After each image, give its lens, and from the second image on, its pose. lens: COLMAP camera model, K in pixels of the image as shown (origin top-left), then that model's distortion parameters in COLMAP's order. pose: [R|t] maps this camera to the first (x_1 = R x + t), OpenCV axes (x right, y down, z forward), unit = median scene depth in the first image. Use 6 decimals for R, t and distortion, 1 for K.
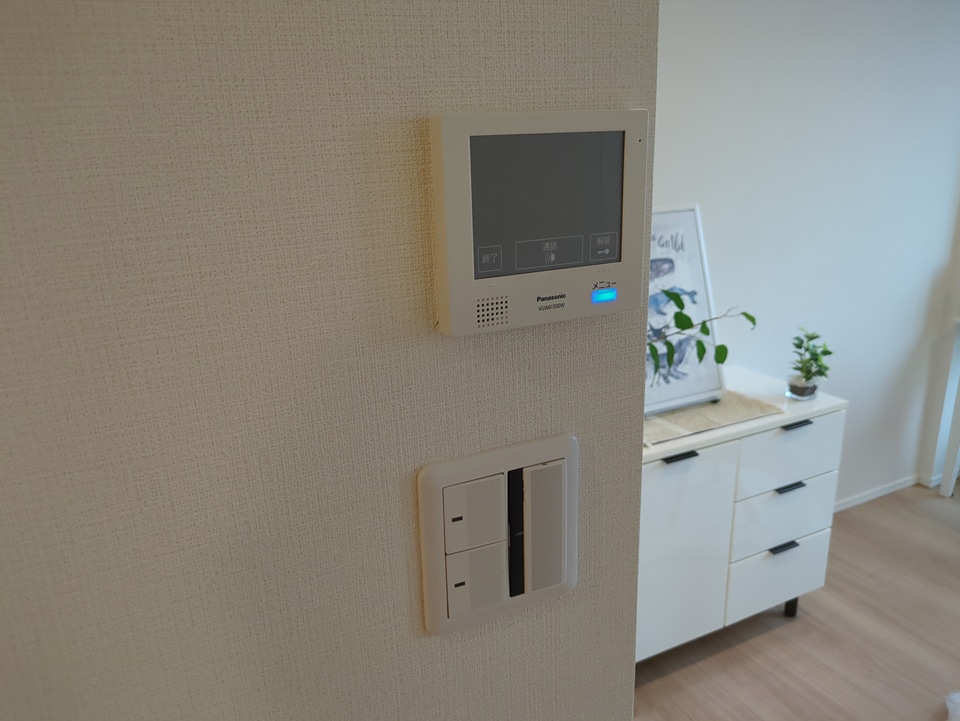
lens RADIAL K [[736.1, 0, 480.0], [0, 736.1, 360.5], [0, 0, 1]] dist [0.062559, -0.000787]
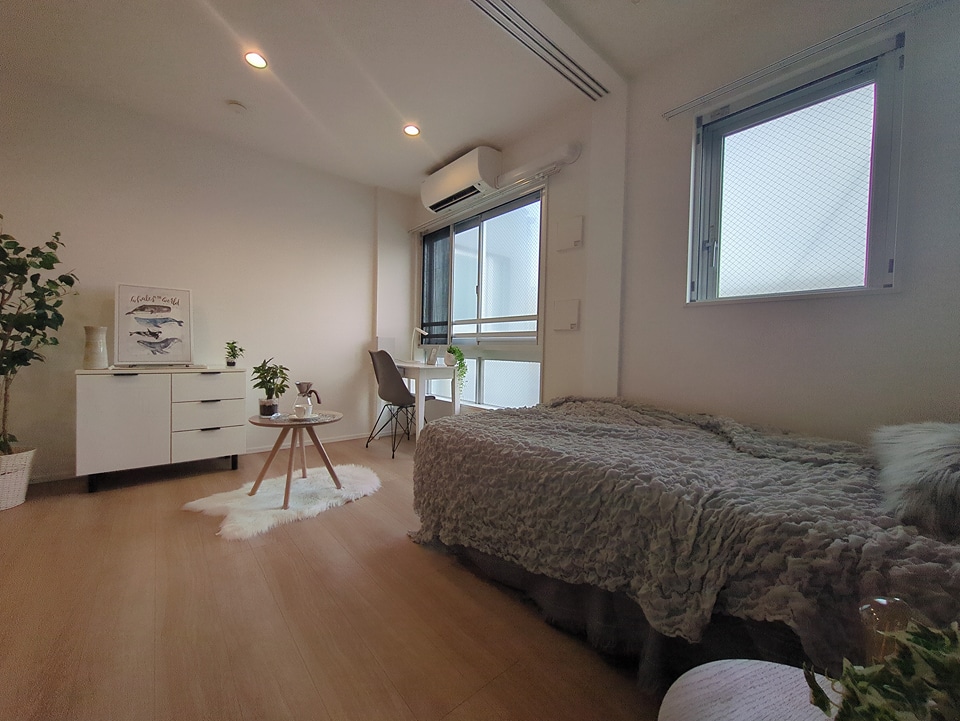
lens RADIAL K [[377.7, 0, 483.1], [0, 377.7, 359.4], [0, 0, 1]] dist [0.001220, 0.000085]
pose [[0.973982, 0.041673, 0.222762, 0.971085], [0.017688, 0.965970, -0.258047, 0.364662], [-0.225935, 0.255273, 0.940100, -0.370822]]
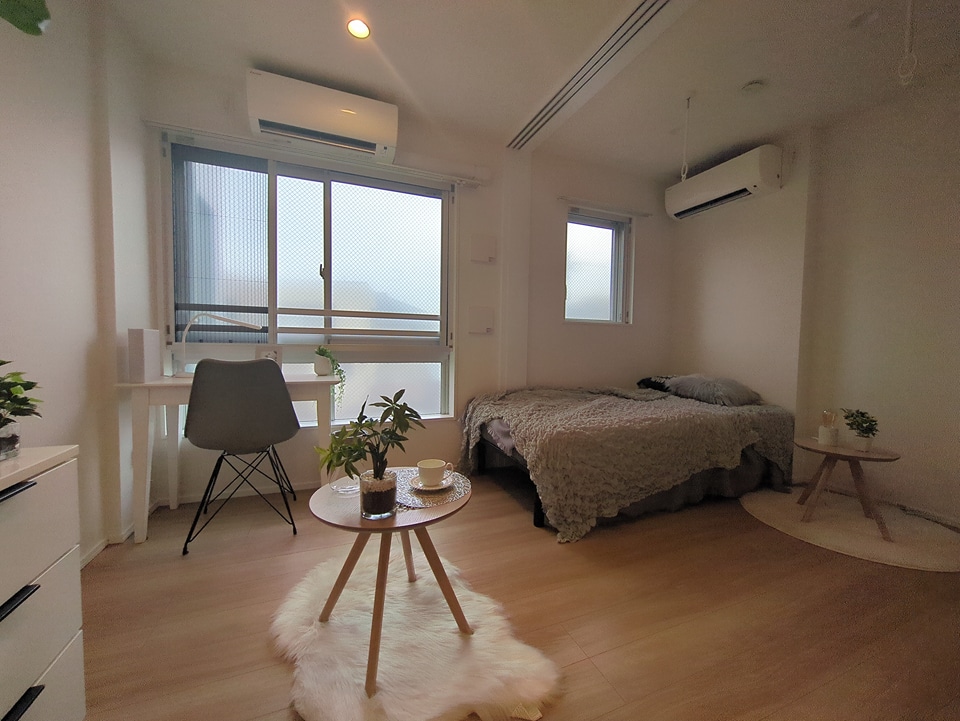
lens RADIAL K [[377.7, 0, 483.1], [0, 377.7, 359.4], [0, 0, 1]] dist [0.001220, 0.000085]
pose [[0.097780, -0.014495, 0.995103, 0.151490], [0.265673, 0.963988, -0.012063, 0.084582], [-0.959092, 0.265552, 0.098110, 0.542045]]
